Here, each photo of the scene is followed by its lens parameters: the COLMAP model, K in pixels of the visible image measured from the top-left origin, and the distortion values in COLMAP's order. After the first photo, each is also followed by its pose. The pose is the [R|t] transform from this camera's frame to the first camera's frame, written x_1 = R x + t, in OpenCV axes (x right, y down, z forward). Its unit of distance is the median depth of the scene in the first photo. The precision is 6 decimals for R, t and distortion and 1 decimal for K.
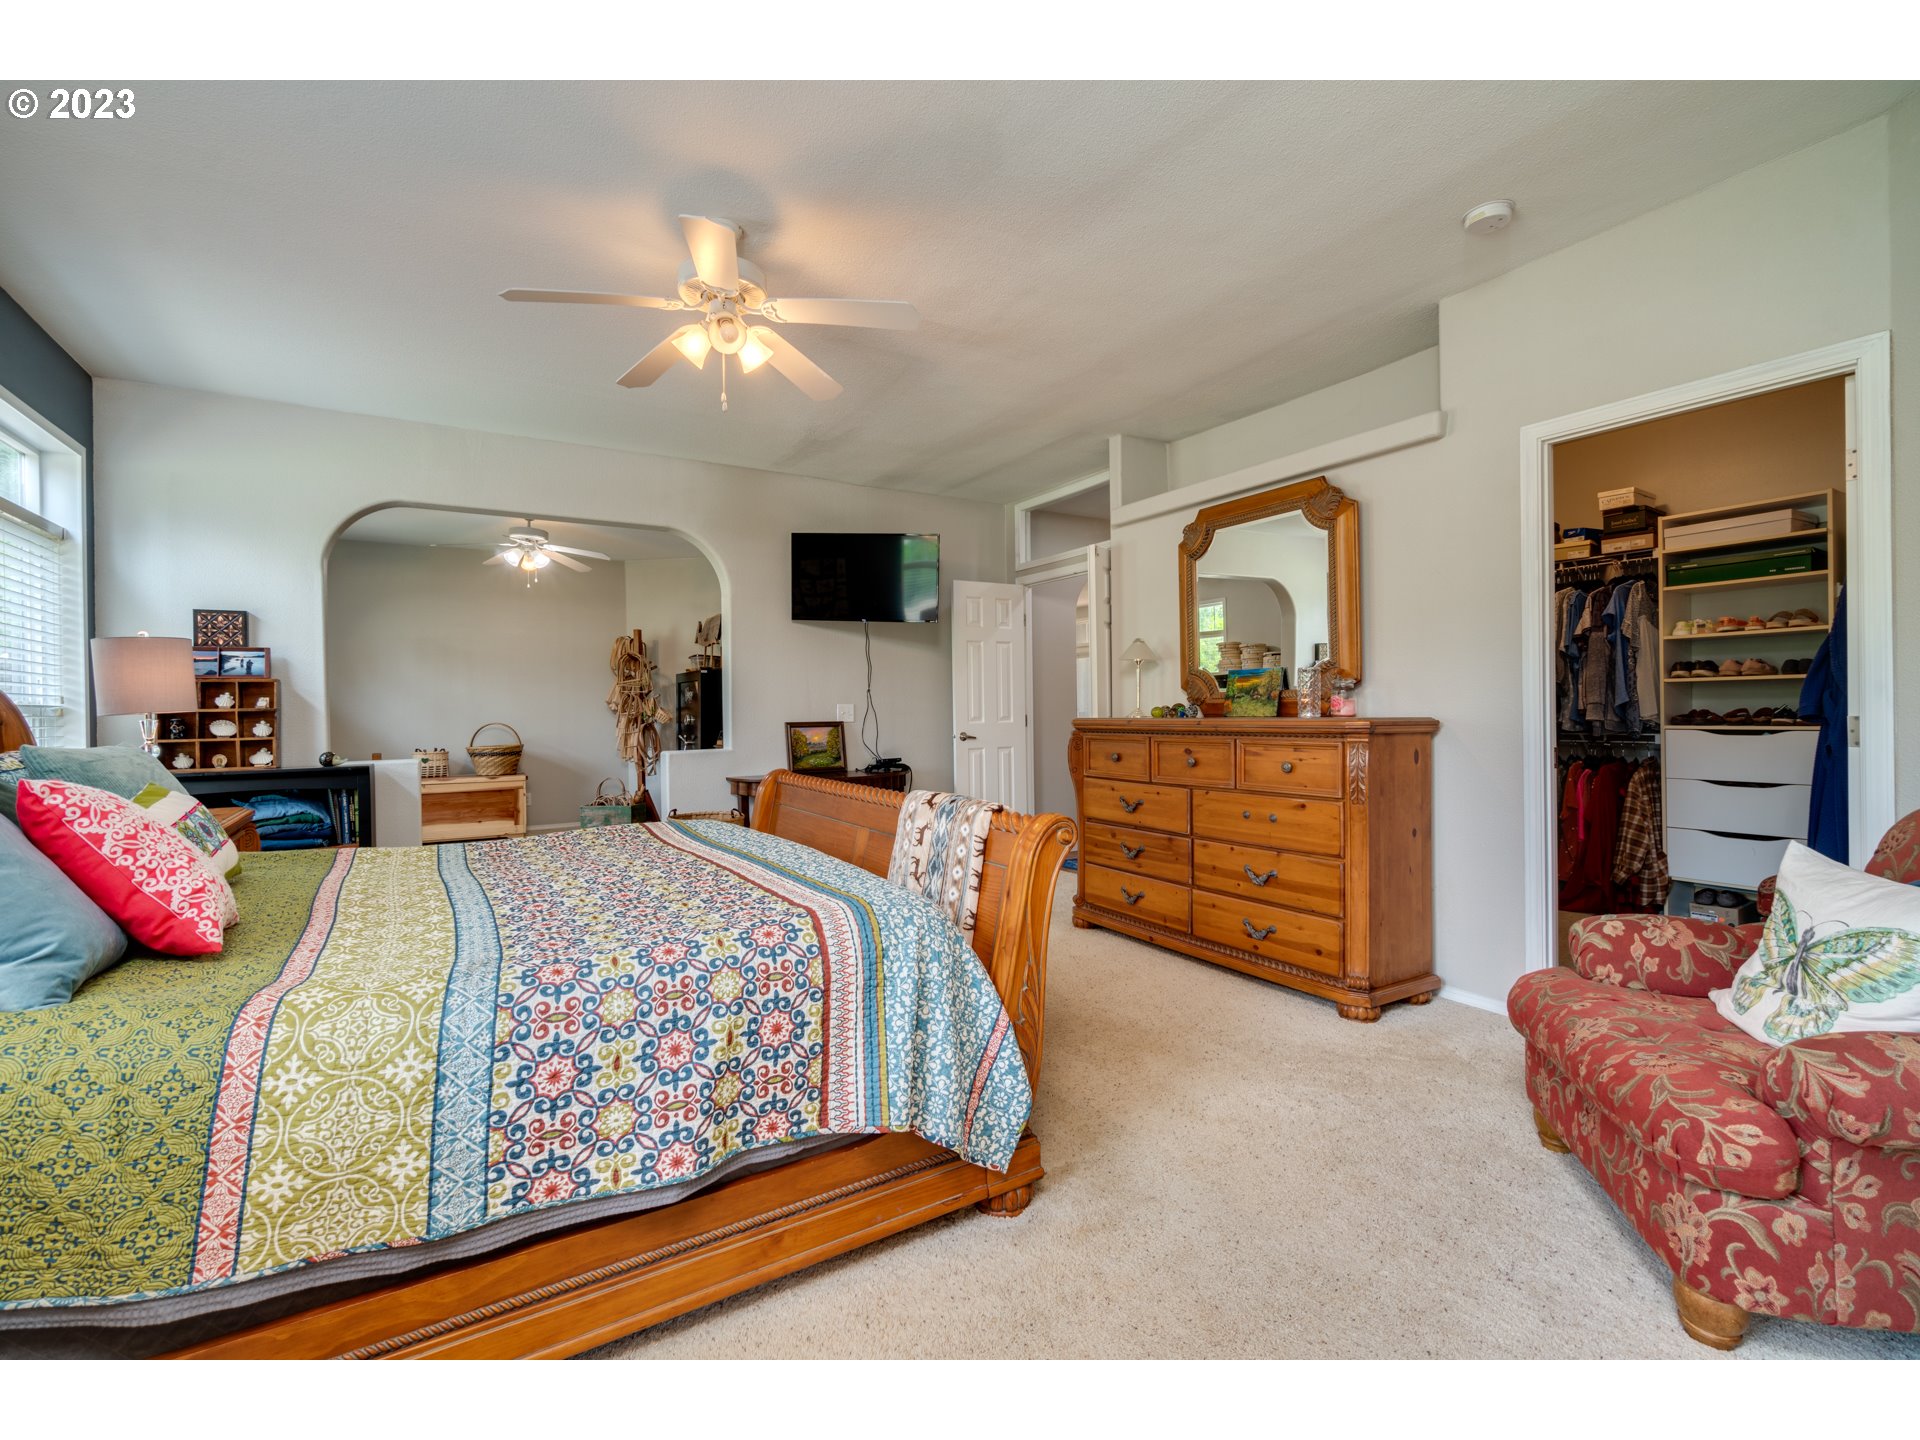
lens RADIAL K [[809.3, 0, 949.2], [0, 809.3, 708.8], [0, 0, 1]] dist [-0.001564, 0.000274]
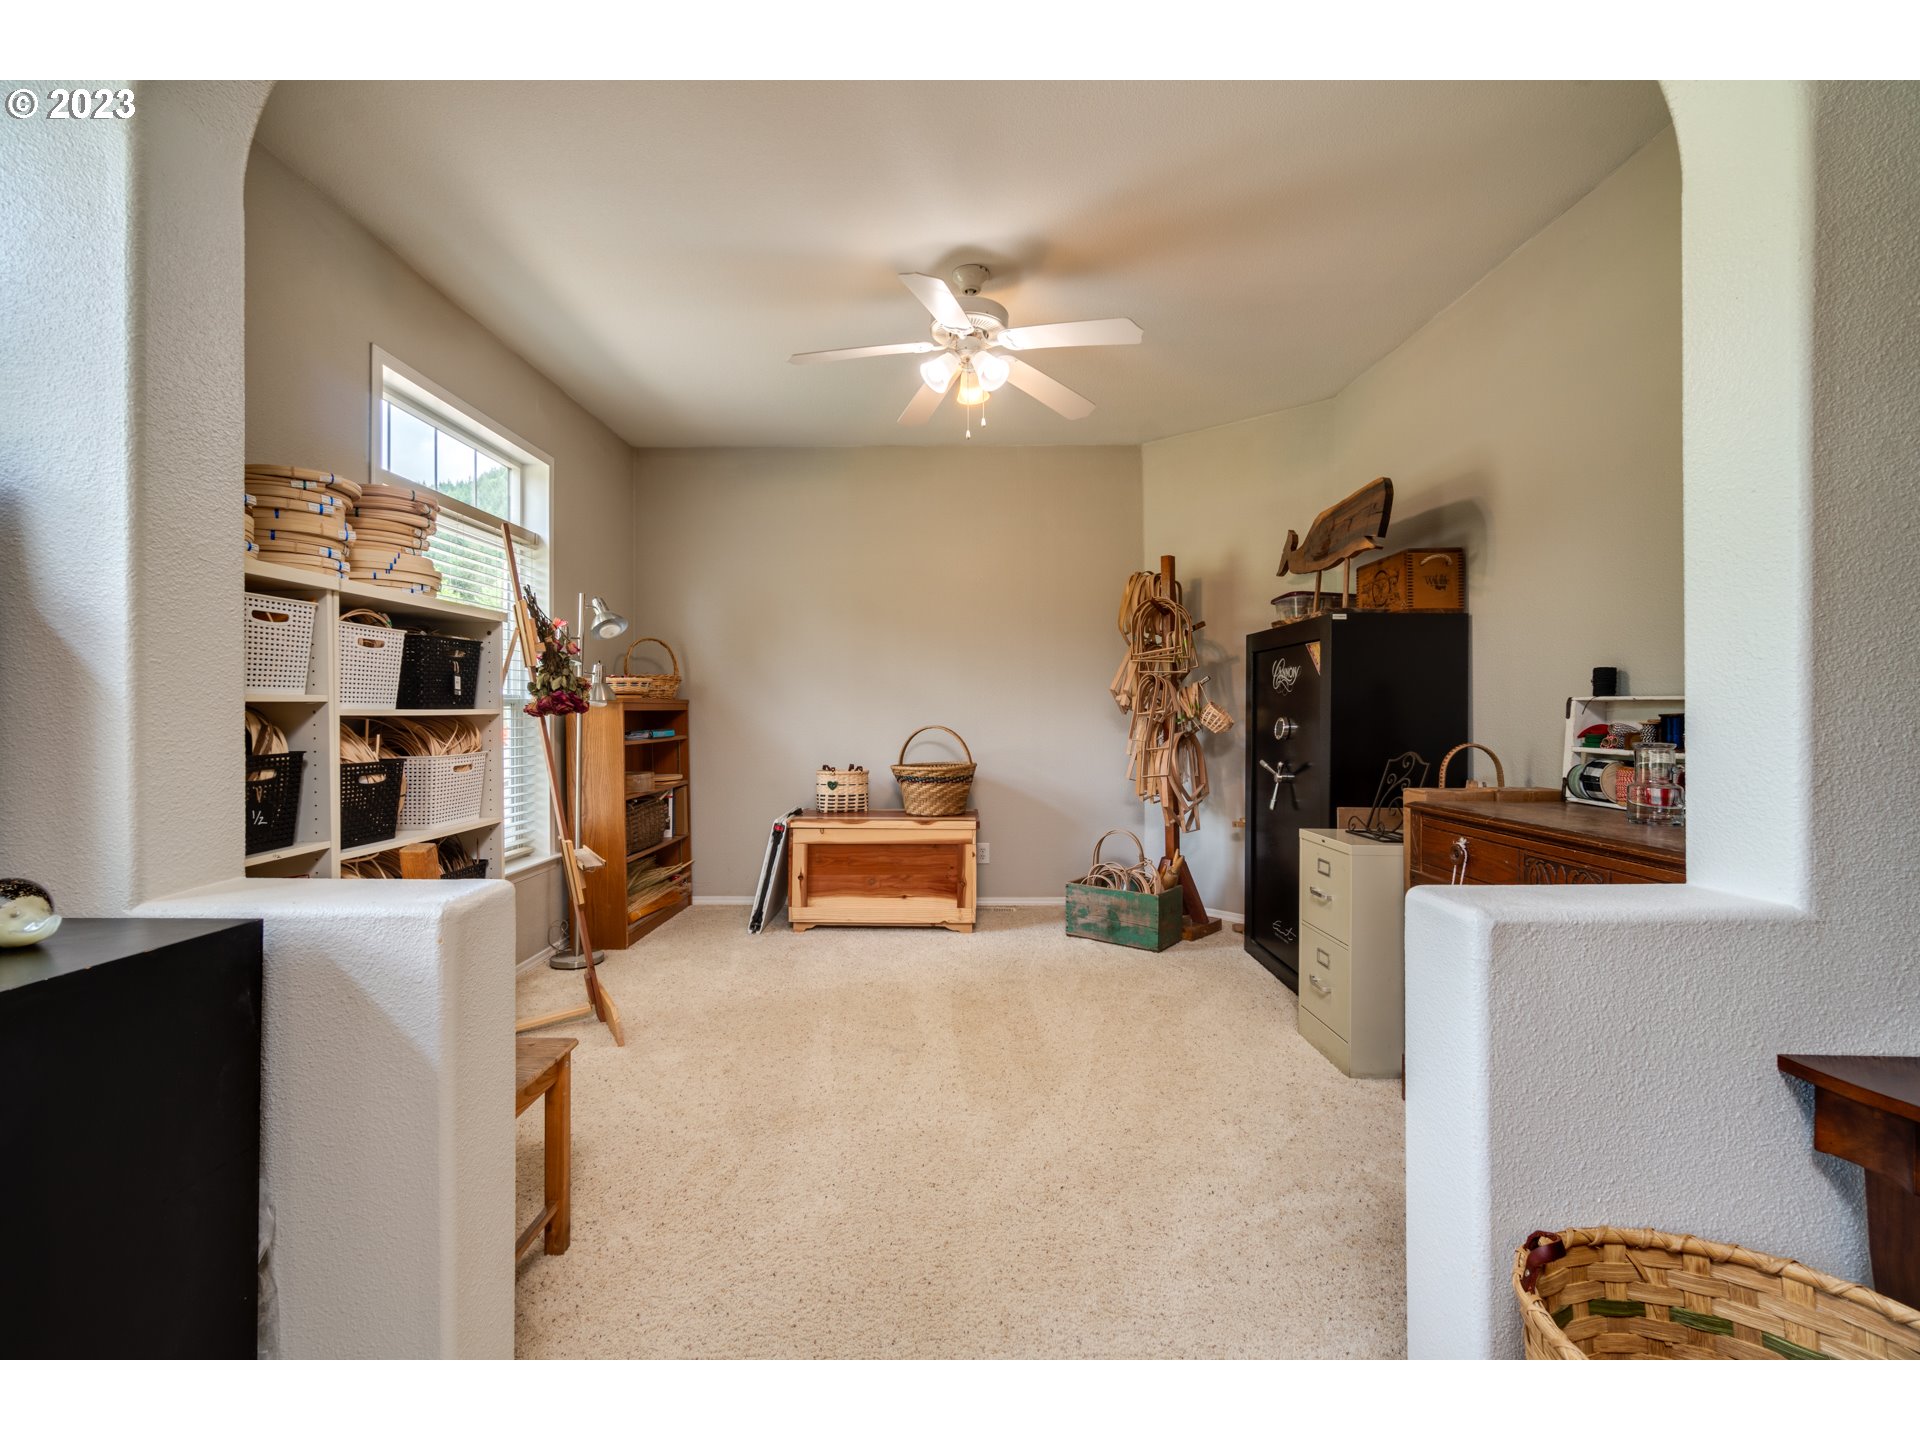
lens RADIAL K [[809.3, 0, 949.2], [0, 809.3, 708.8], [0, 0, 1]] dist [-0.001564, 0.000274]
pose [[0.837310, 0.009619, -0.546644, -0.231029], [-0.011963, 0.999928, -0.000728, 0.005518], [0.546598, 0.007149, 0.837365, 0.513670]]
